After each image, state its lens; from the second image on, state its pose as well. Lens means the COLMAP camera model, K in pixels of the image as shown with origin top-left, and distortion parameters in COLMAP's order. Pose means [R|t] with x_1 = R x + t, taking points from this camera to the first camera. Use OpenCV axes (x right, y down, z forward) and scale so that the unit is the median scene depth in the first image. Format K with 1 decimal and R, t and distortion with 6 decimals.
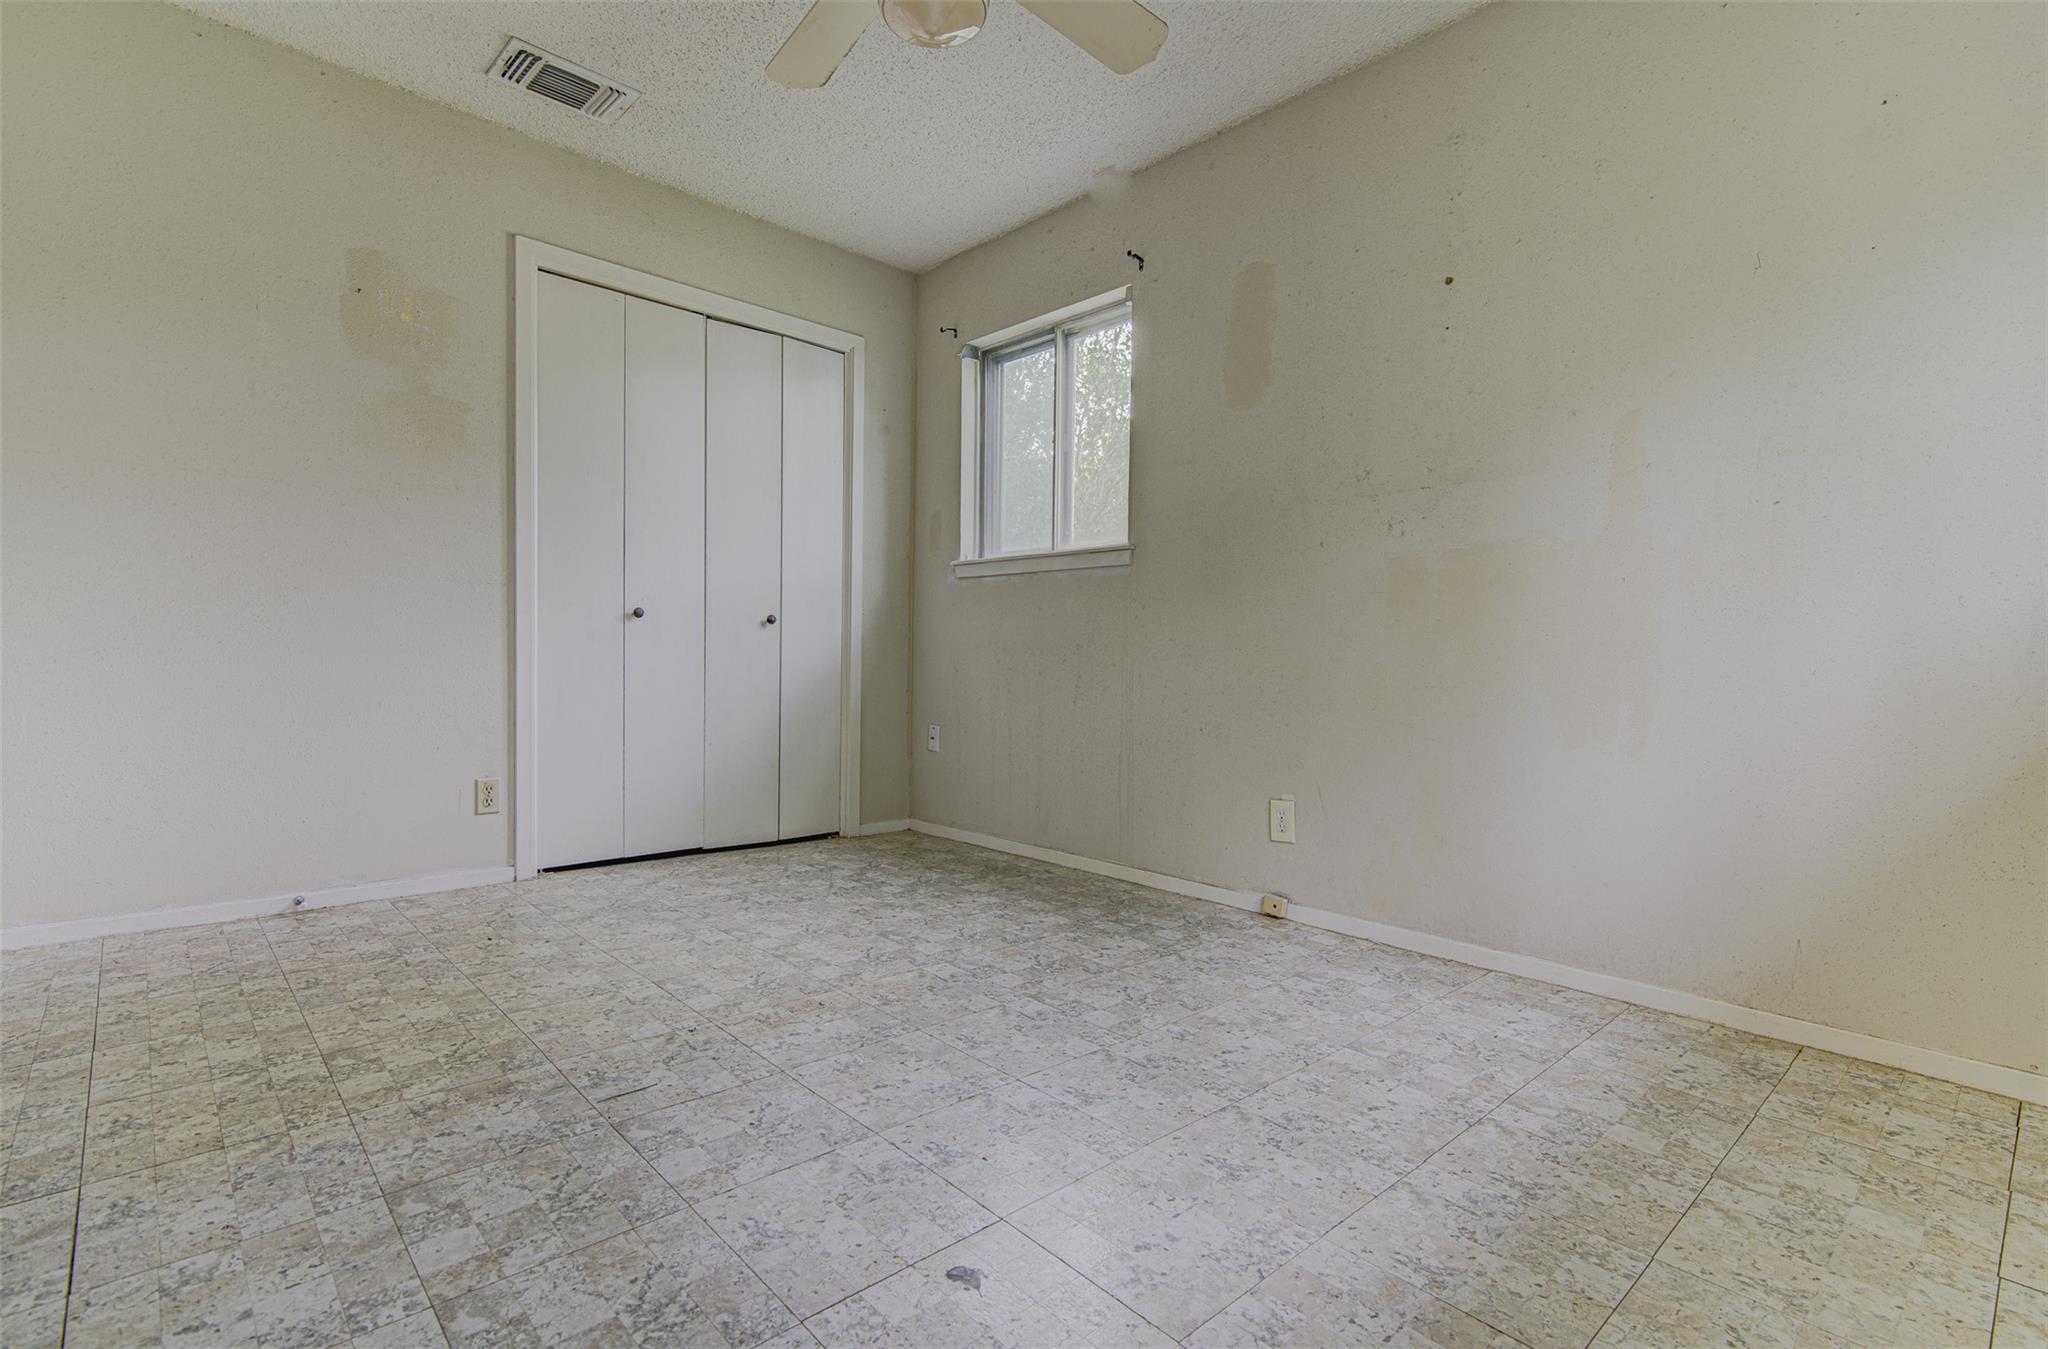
lens RADIAL K [[949.9, 0, 1019.8], [0, 949.9, 672.9], [0, 0, 1]] dist [0.015249, -0.000574]
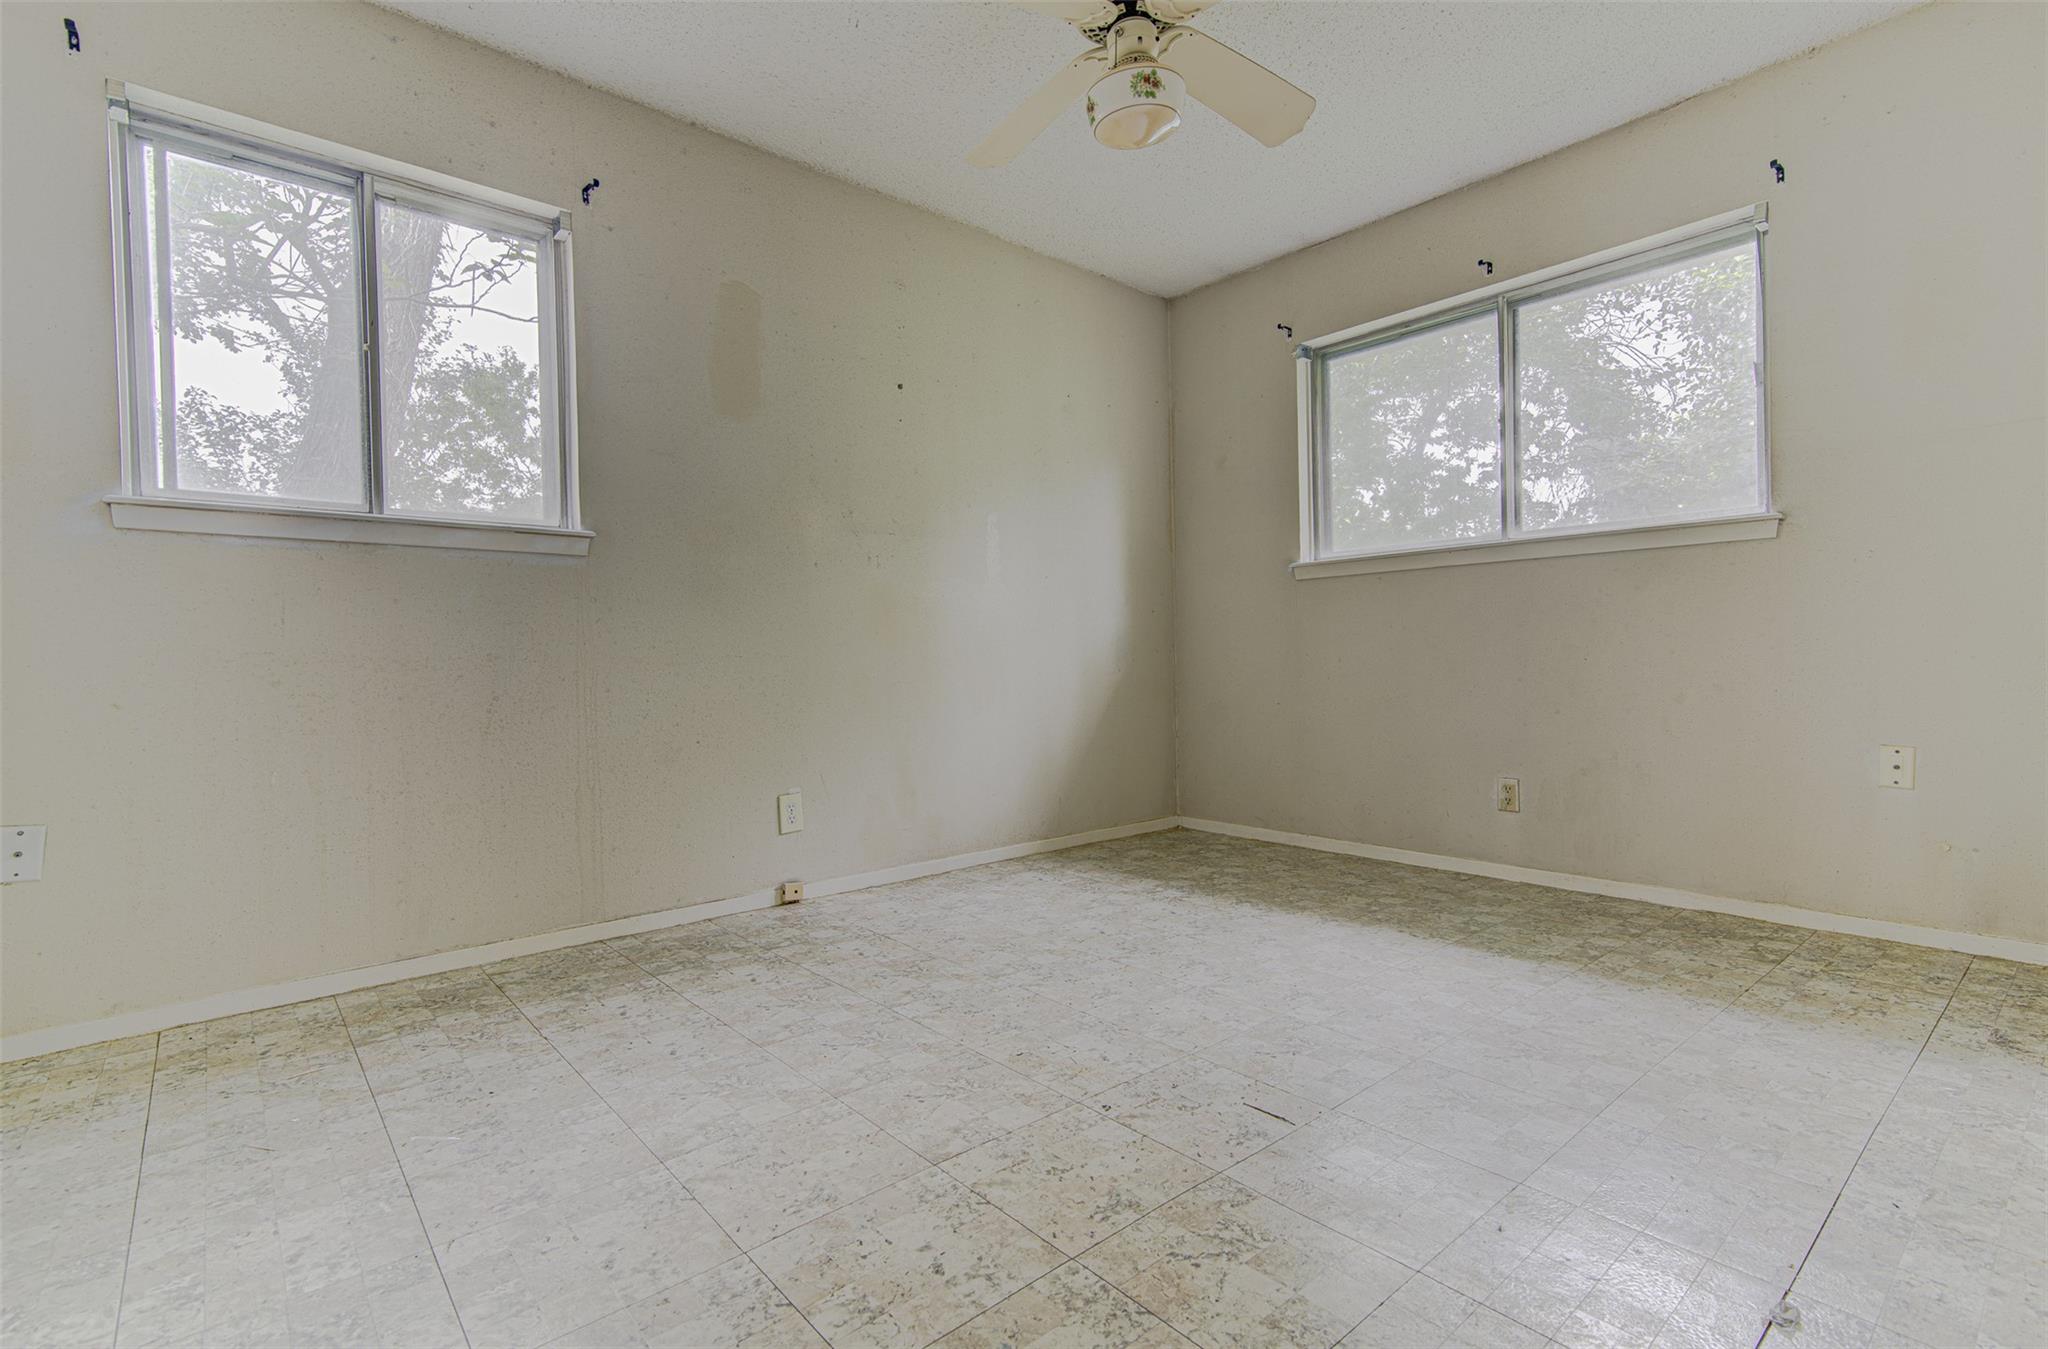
lens RADIAL K [[949.9, 0, 1015.6], [0, 949.9, 658.6], [0, 0, 1]] dist [0.015249, -0.000574]
pose [[0.035863, -0.016620, 0.999219, -0.896691], [0.031669, 0.999378, 0.015486, -0.034128], [-0.998855, 0.031089, 0.036367, 0.777781]]
